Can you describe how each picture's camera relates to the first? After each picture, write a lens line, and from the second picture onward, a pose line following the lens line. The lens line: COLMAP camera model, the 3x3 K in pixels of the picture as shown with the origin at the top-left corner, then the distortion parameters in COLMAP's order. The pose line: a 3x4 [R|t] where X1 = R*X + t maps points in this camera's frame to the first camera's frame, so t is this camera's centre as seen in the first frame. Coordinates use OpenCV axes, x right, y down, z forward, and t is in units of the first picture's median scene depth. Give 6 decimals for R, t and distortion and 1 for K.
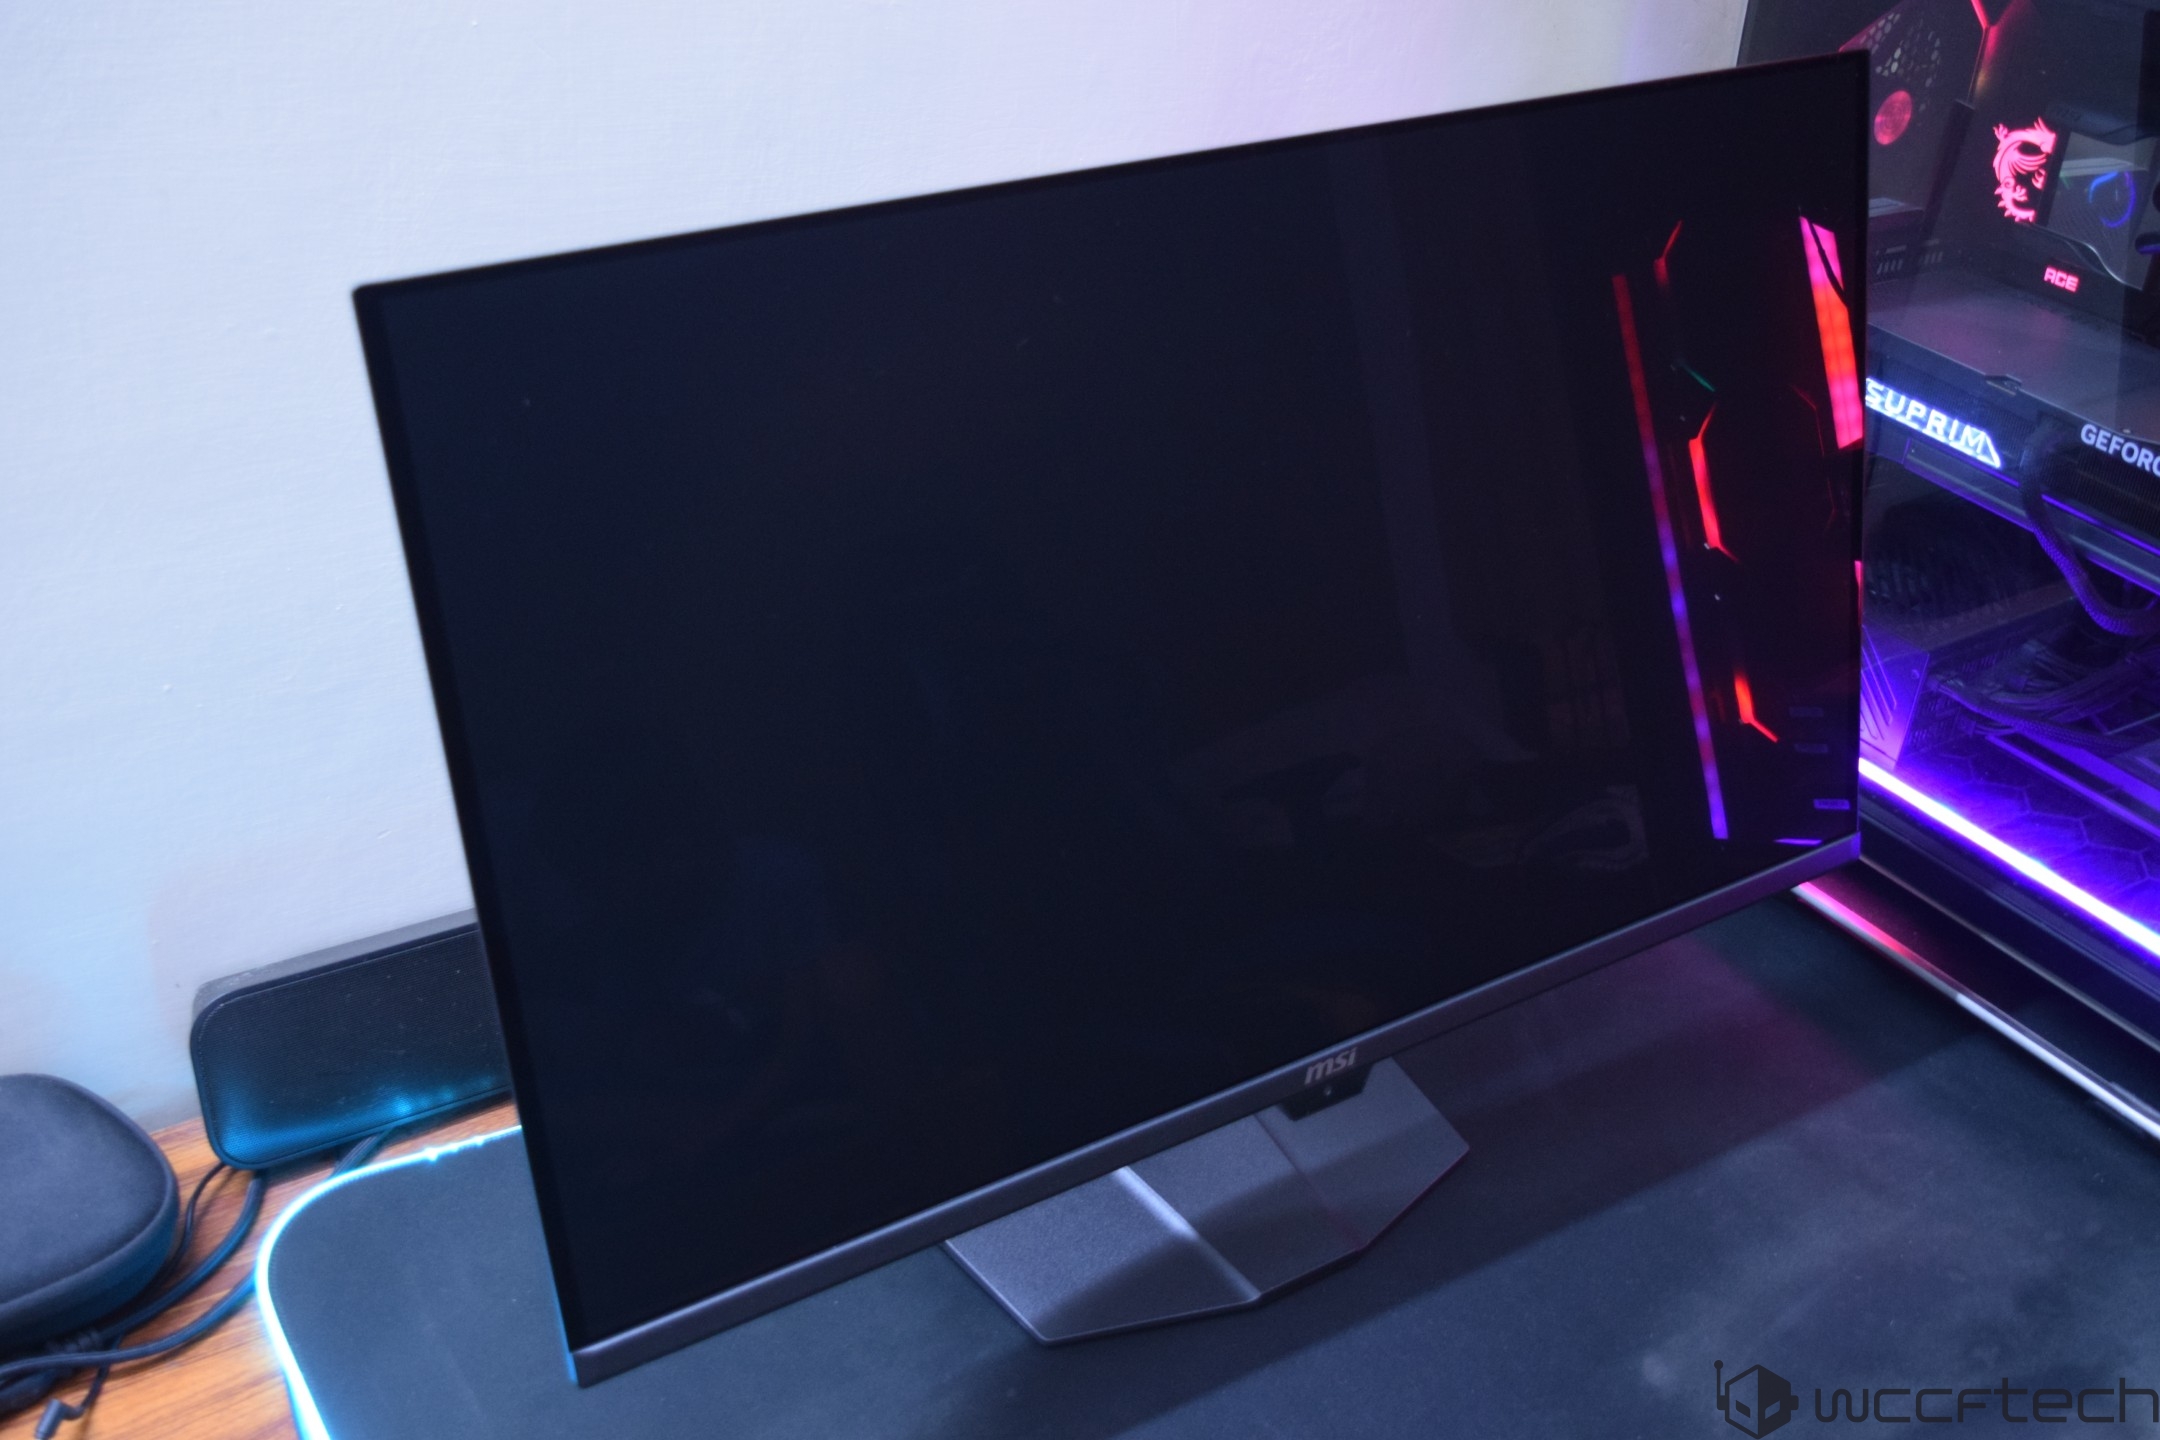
lens RADIAL K [[2168.1, 0, 1077.4], [0, 2168.1, 715.0], [0, 0, 1]] dist [-0.030854, 0.000000]
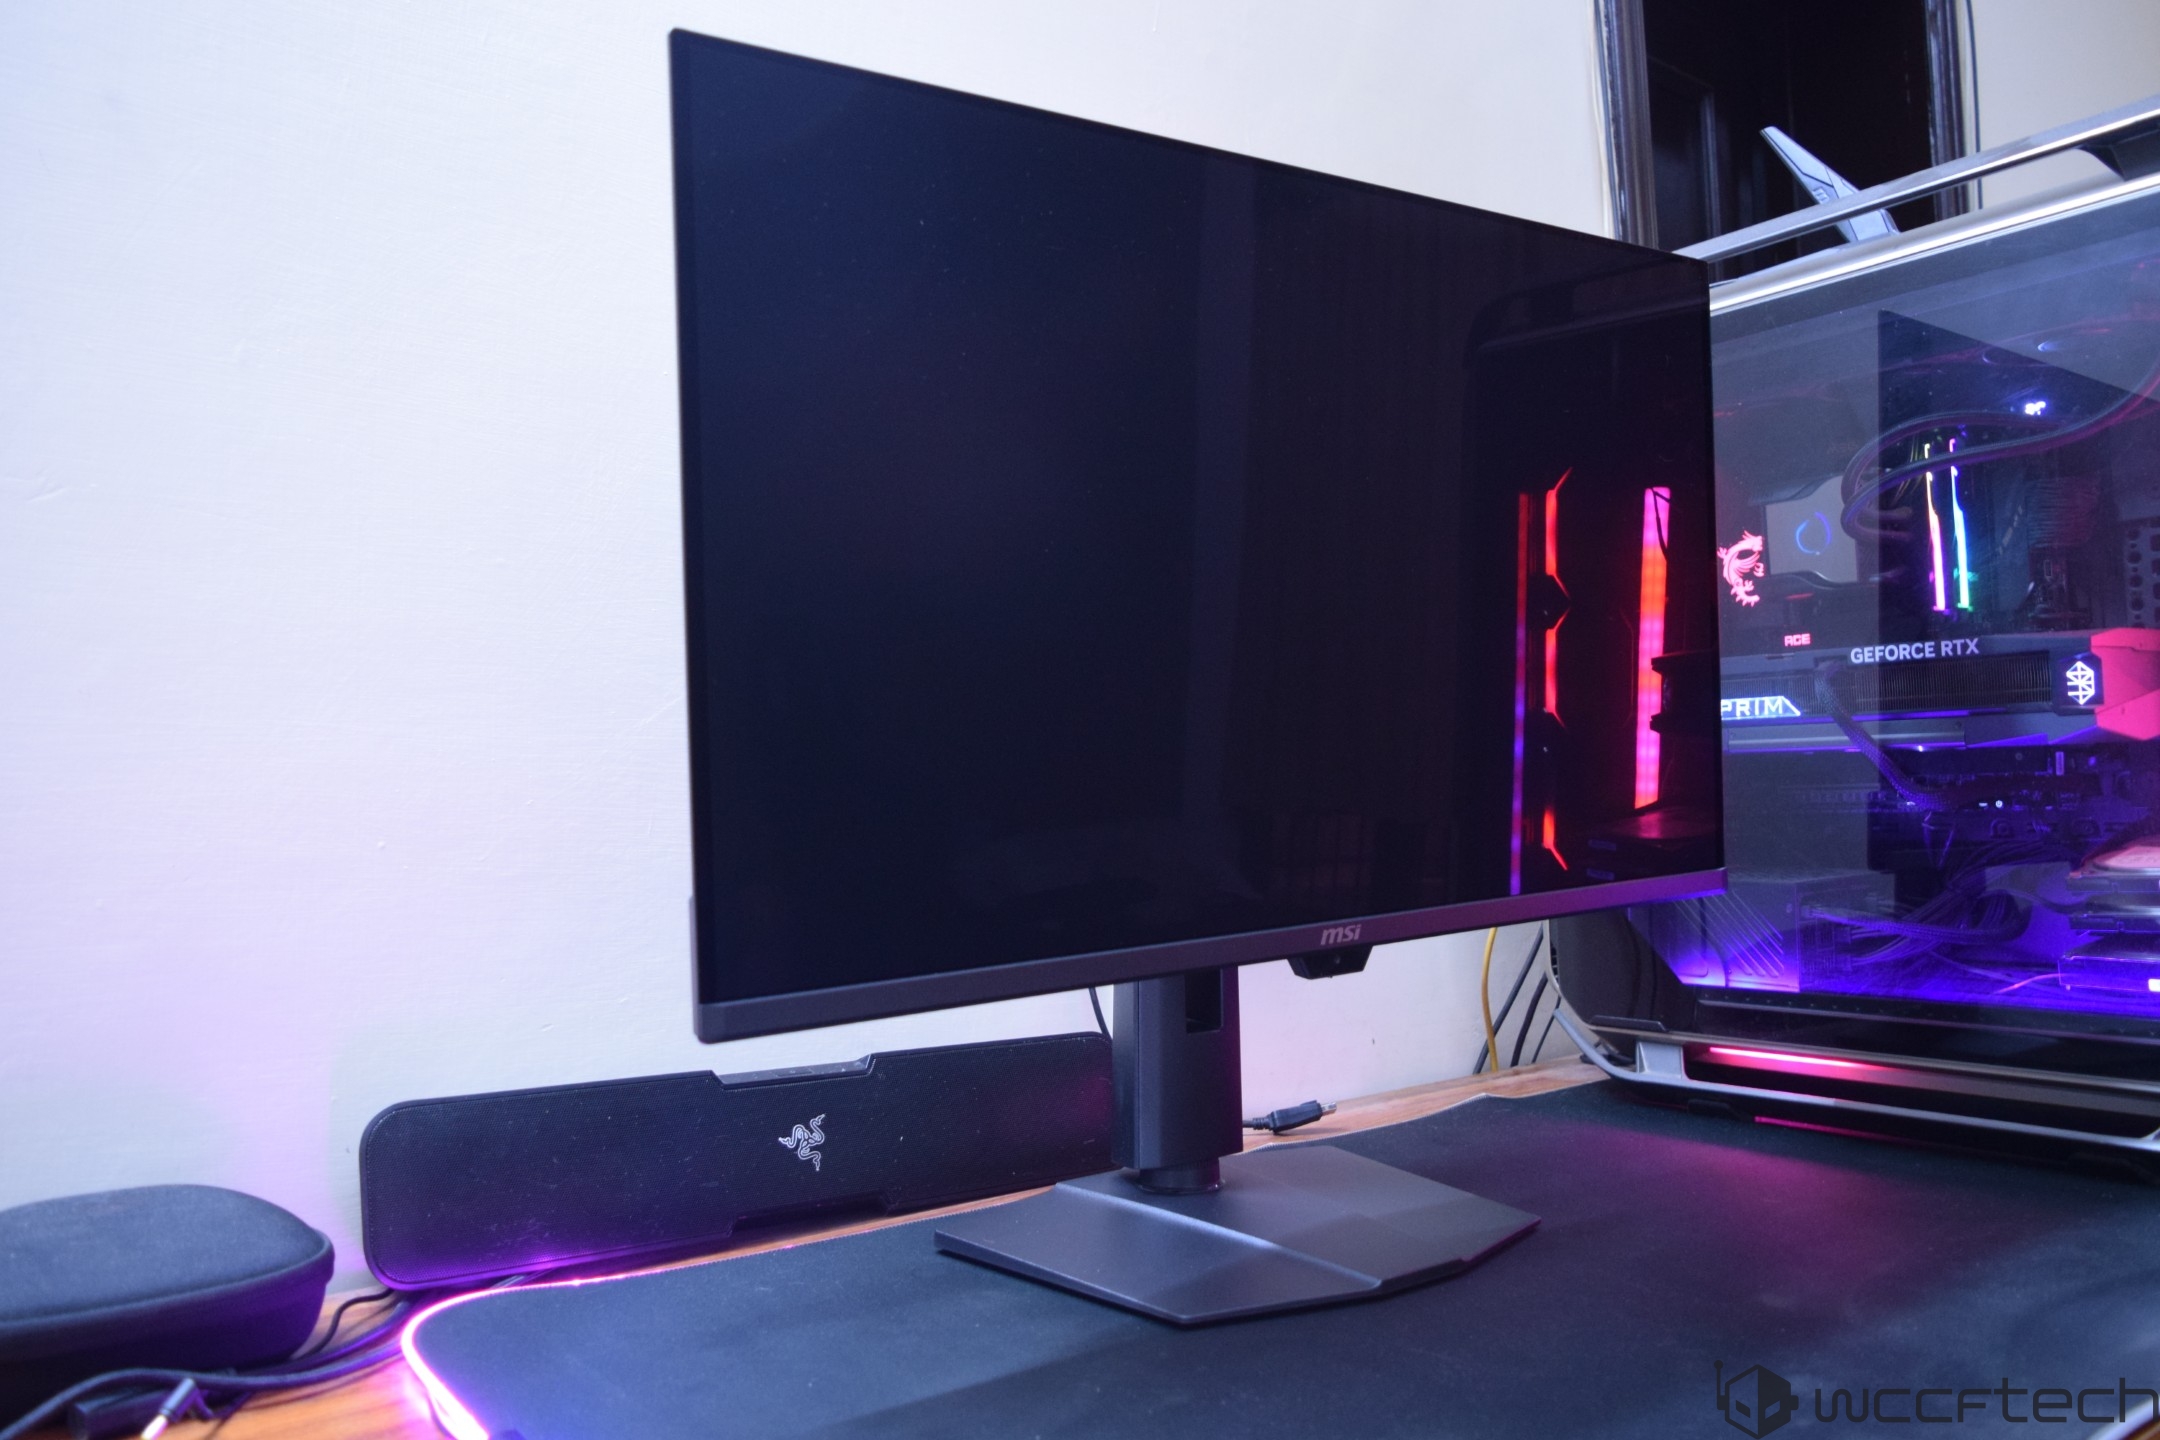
lens RADIAL K [[1641.0, 0, 1087.9], [0, 1641.0, 722.8], [0, 0, 1]] dist [-0.013842, 0.007571]
pose [[0.994235, -0.083483, 0.067290, -0.083268], [0.106569, 0.838659, -0.534130, 0.427094], [-0.011842, 0.538221, 0.842720, 0.183238]]
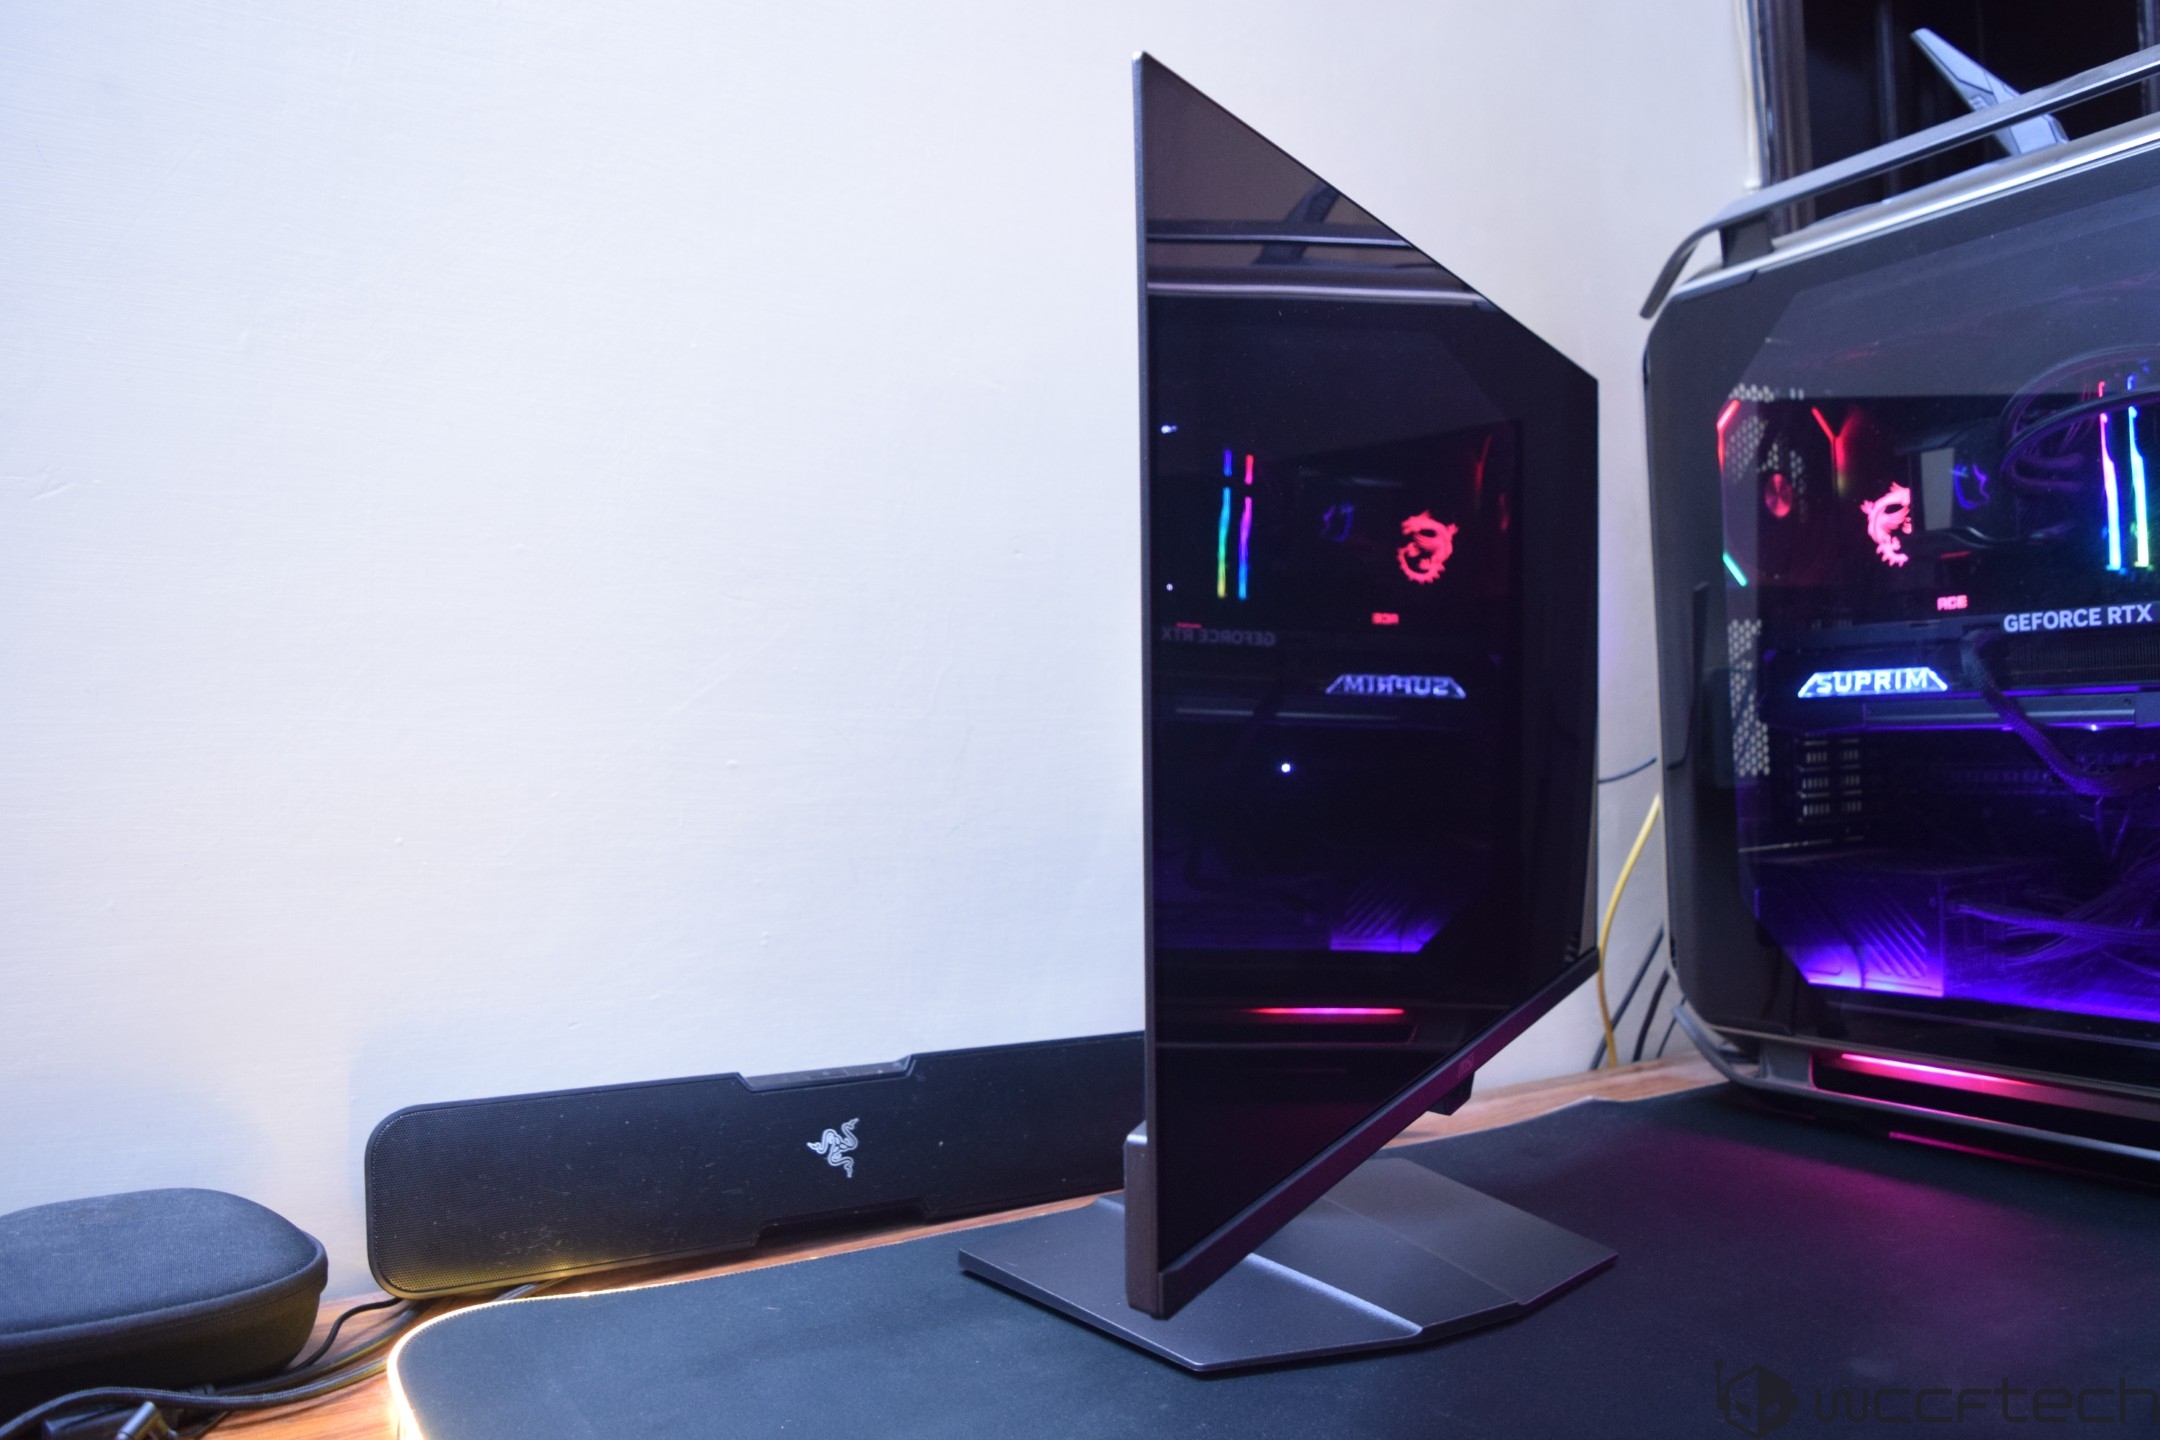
lens RADIAL K [[1641.0, 0, 1084.2], [0, 1641.0, 722.7], [0, 0, 1]] dist [-0.013842, 0.007571]
pose [[0.994932, -0.089823, -0.045181, -0.006357], [0.053545, 0.853671, -0.518052, 0.386362], [0.085103, 0.513008, 0.854155, 0.224977]]
